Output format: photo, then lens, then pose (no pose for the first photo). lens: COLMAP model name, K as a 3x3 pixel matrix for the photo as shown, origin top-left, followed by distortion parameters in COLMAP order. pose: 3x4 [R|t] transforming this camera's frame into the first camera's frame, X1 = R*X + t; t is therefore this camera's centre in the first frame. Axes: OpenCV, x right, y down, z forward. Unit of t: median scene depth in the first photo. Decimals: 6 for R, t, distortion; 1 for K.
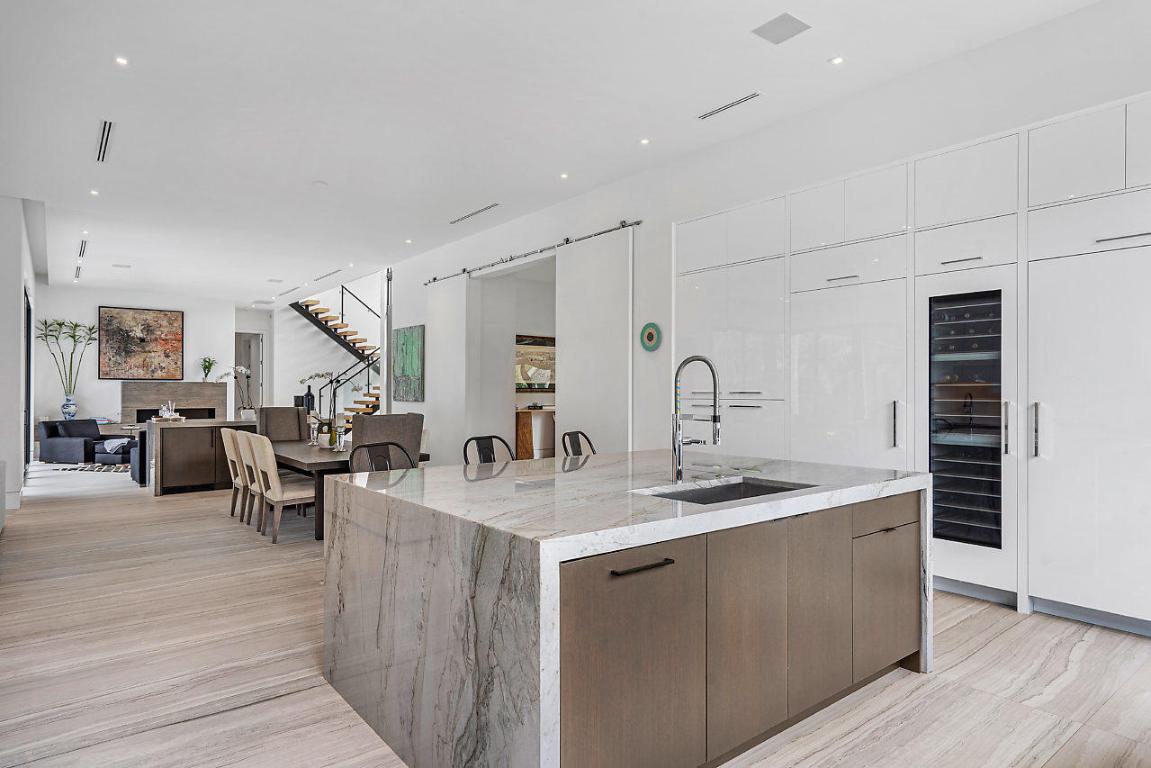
lens RADIAL K [[656.8, 0, 575.5], [0, 656.8, 384.0], [0, 0, 1]] dist [0.000461, 0.000082]
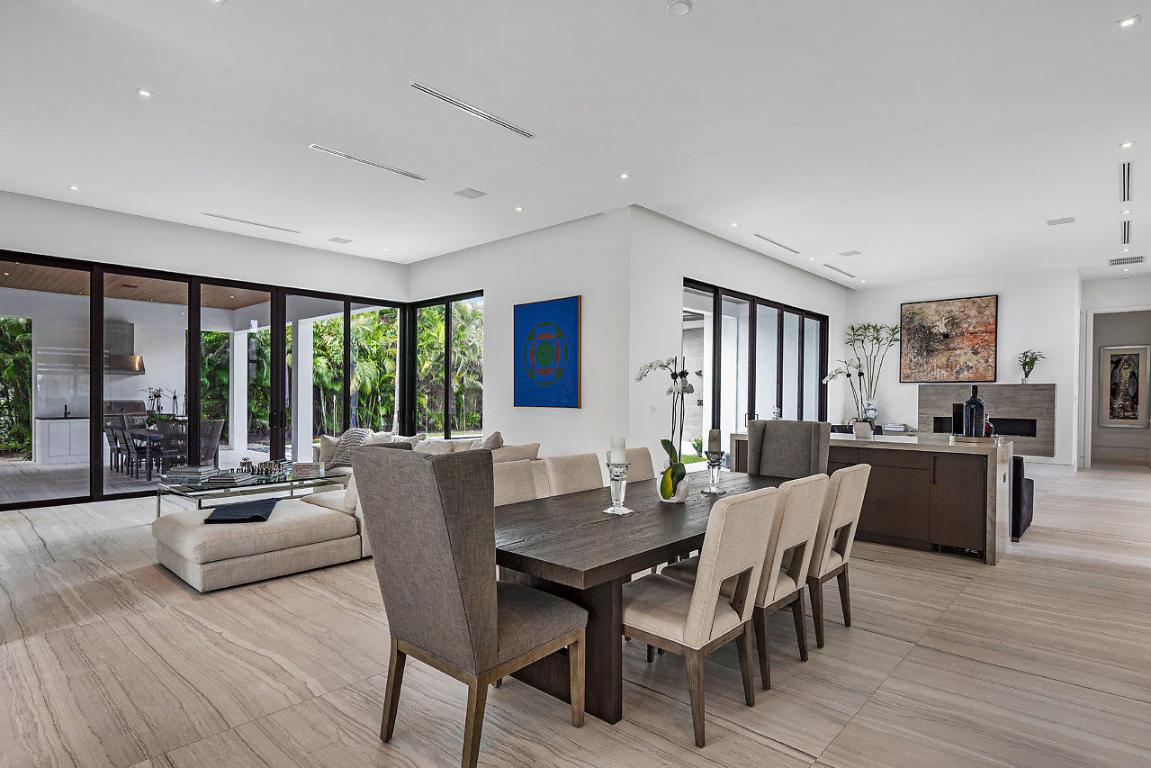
lens RADIAL K [[601.8, 0, 568.4], [0, 601.8, 397.5], [0, 0, 1]] dist [0.000489, -0.000368]
pose [[0.148931, 0.005369, -0.988833, 0.041957], [0.007440, 0.999951, 0.006550, 0.004415], [0.988820, -0.008332, 0.148883, 0.398498]]
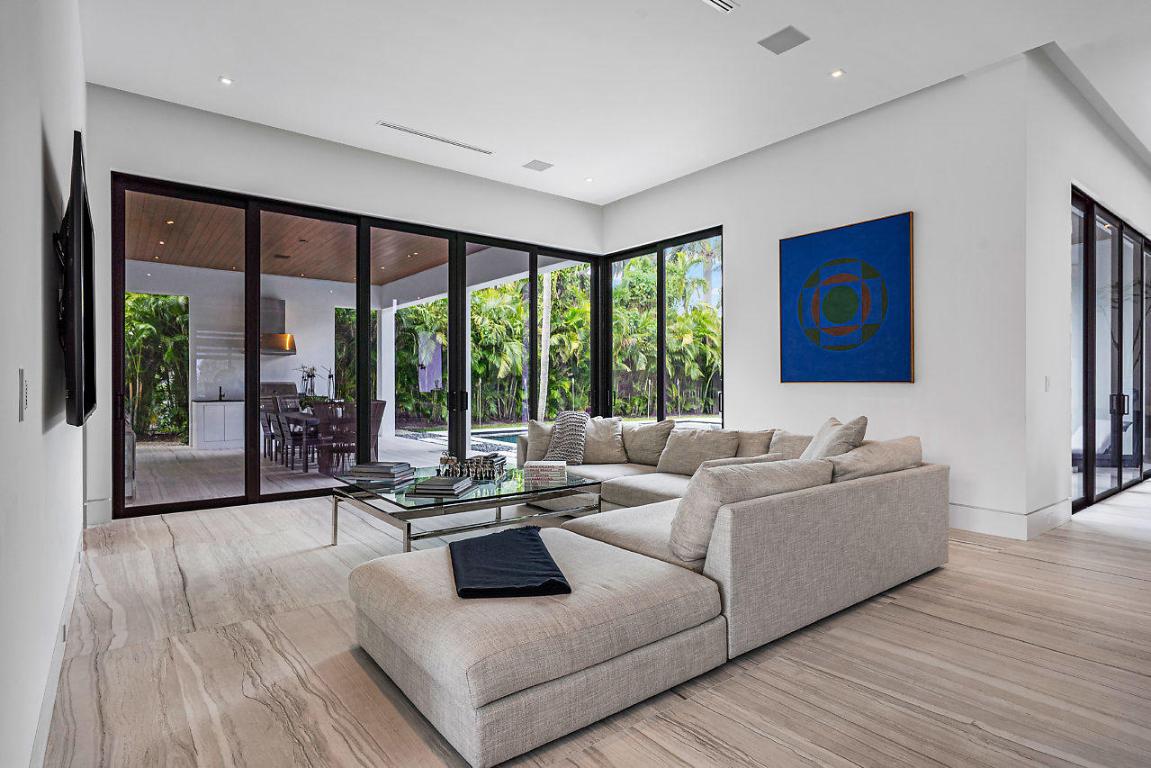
lens RADIAL K [[601.7, 0, 575.5], [0, 601.7, 384.0], [0, 0, 1]] dist [0.002210, 0.000558]
pose [[-0.016203, 0.002525, -0.999866, -0.130694], [0.009965, 0.999948, 0.002364, 0.015491], [0.999819, -0.009925, -0.016228, 0.296944]]
